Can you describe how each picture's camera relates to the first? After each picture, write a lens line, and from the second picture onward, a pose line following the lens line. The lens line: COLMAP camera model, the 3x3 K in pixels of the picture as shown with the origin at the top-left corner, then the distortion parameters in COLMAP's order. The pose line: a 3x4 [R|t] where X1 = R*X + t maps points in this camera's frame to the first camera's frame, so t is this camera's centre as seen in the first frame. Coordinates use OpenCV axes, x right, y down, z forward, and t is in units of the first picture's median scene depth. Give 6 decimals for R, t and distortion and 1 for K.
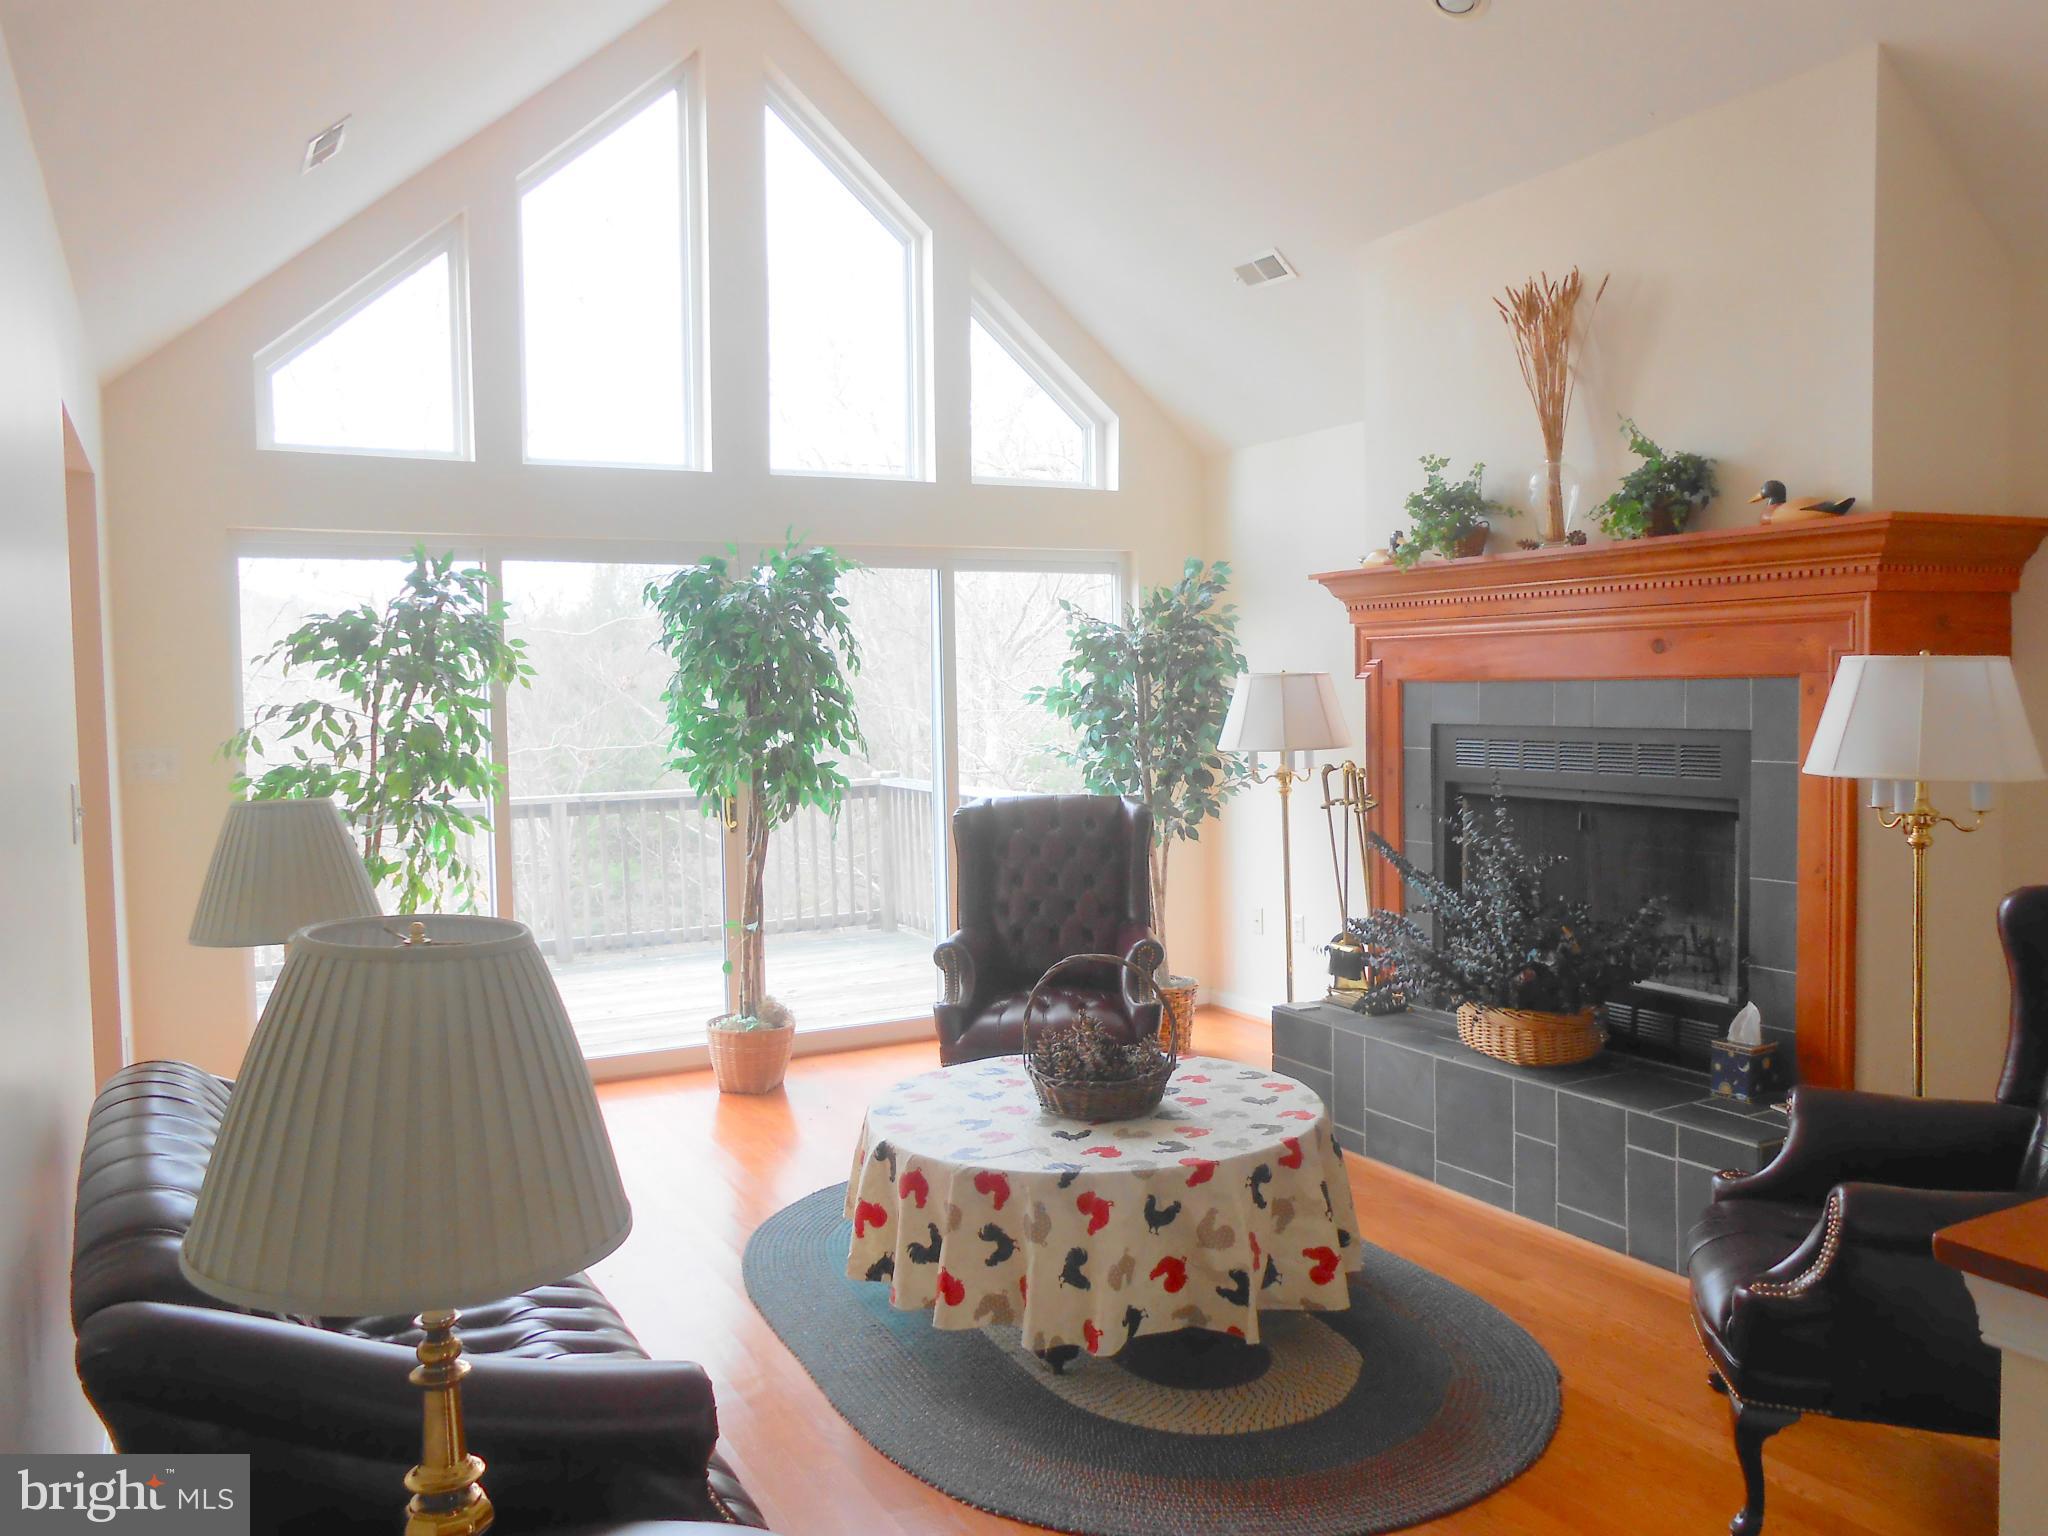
lens RADIAL K [[1578.8, 0, 1026.7], [0, 1578.8, 774.1], [0, 0, 1]] dist [-0.046195, 0.050875]
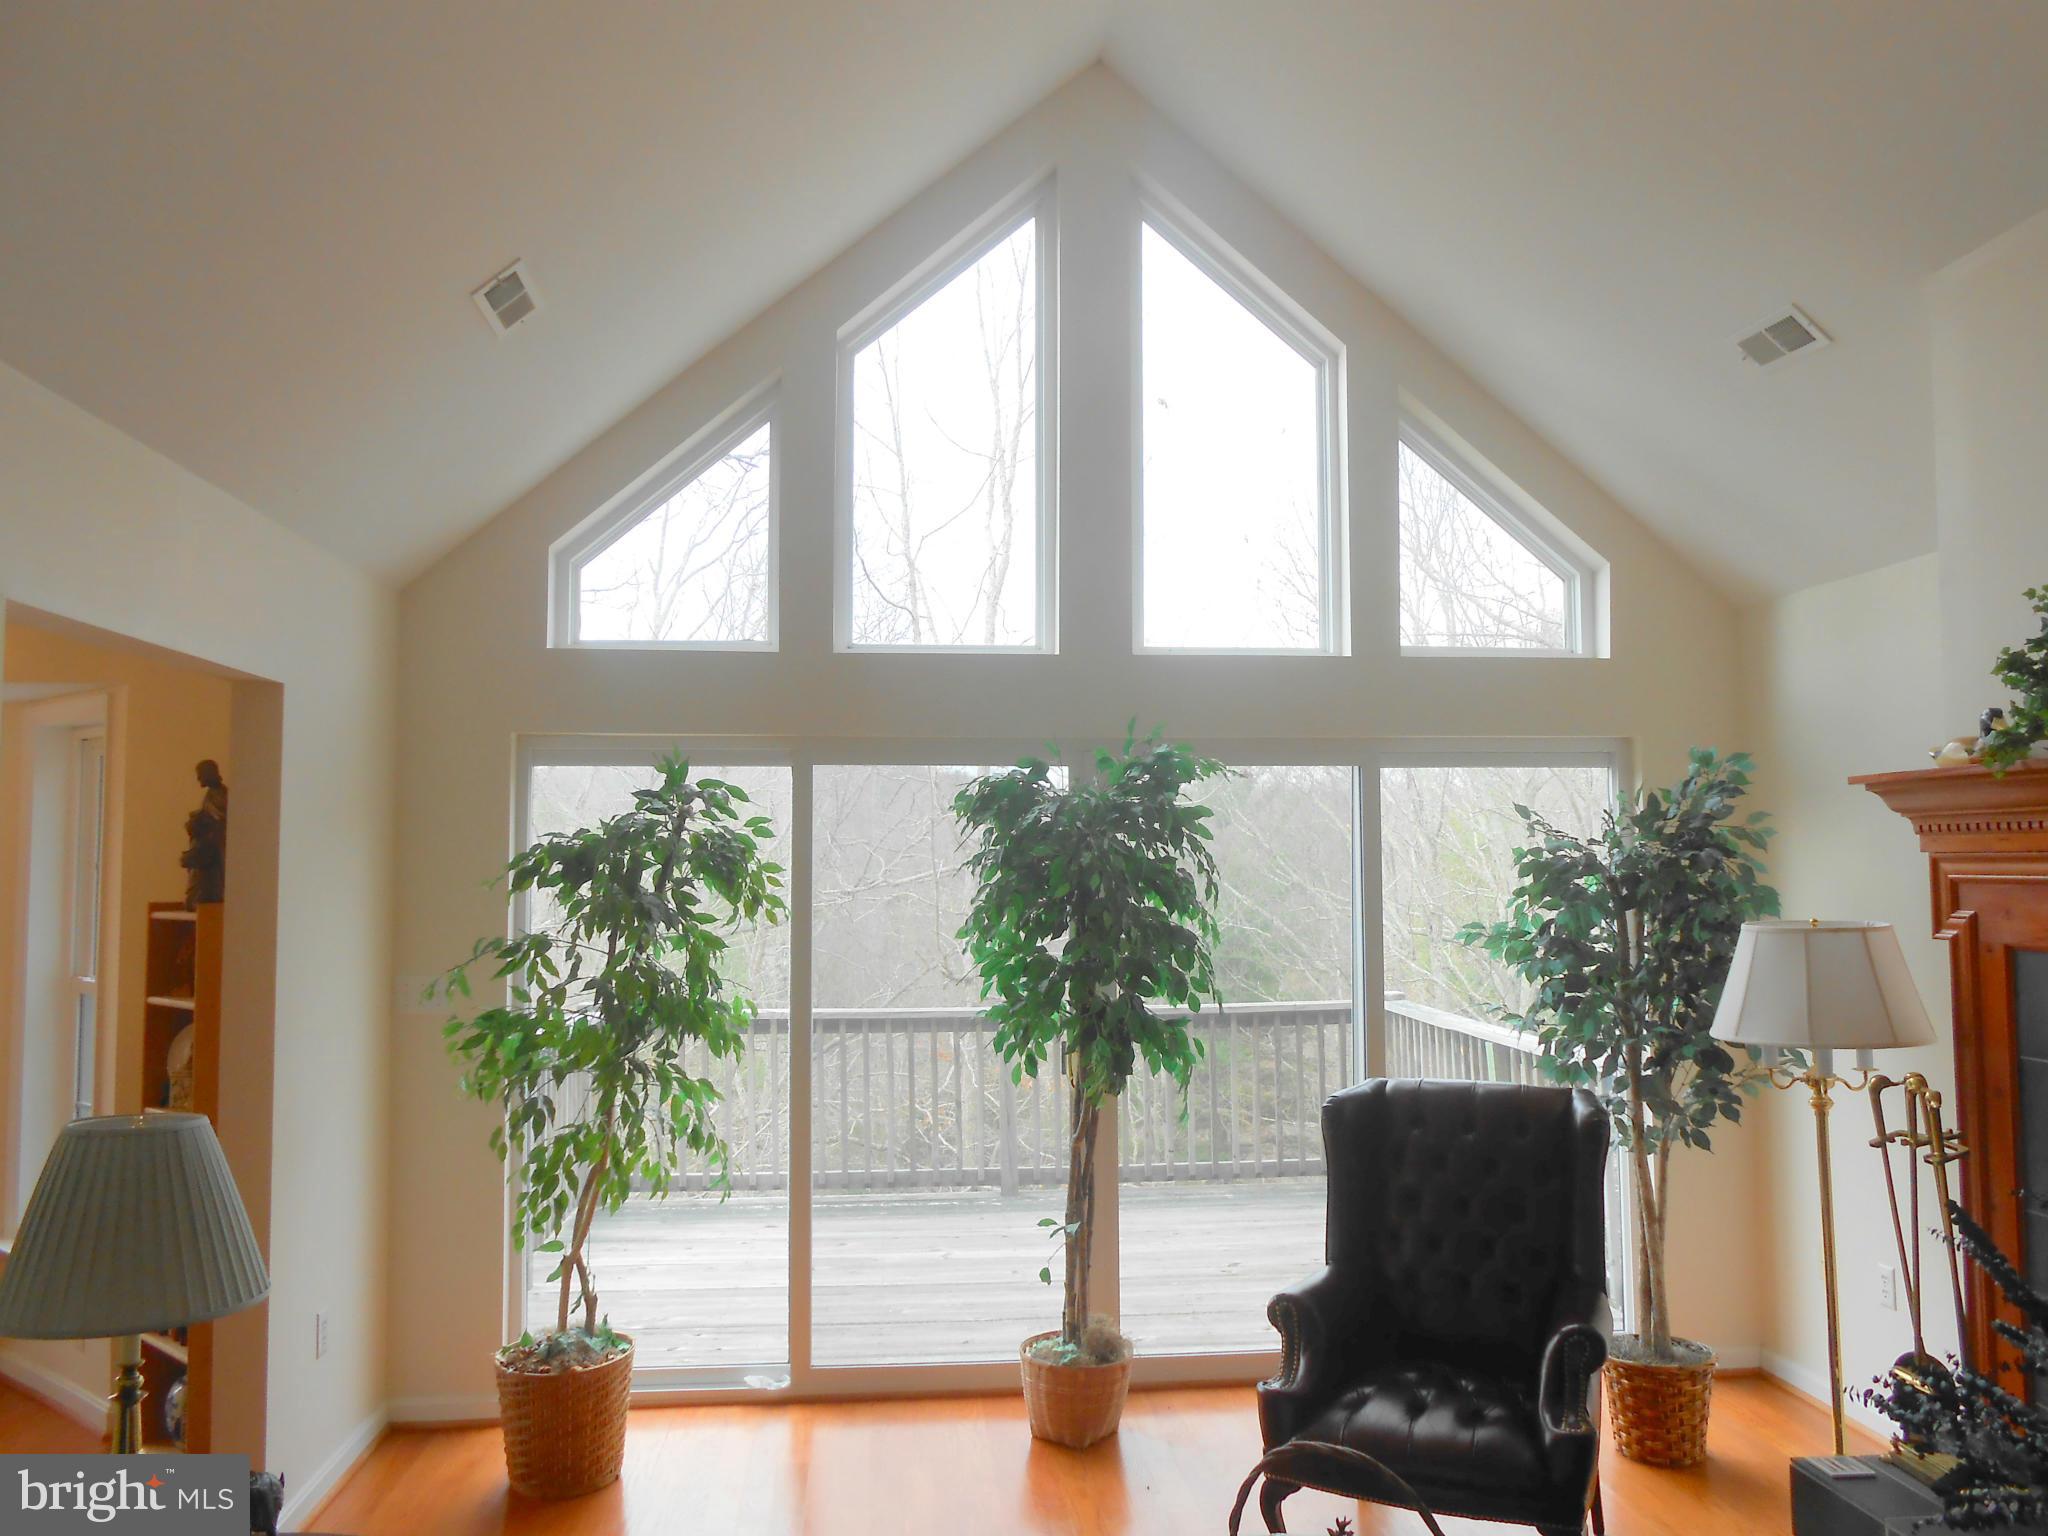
lens RADIAL K [[1578.8, 0, 1021.4], [0, 1578.8, 772.5], [0, 0, 1]] dist [-0.046195, 0.050875]
pose [[0.922537, -0.008560, -0.385813, 0.104091], [-0.034127, 0.994027, -0.103658, -0.045305], [0.384396, 0.108794, 0.916735, 0.249516]]
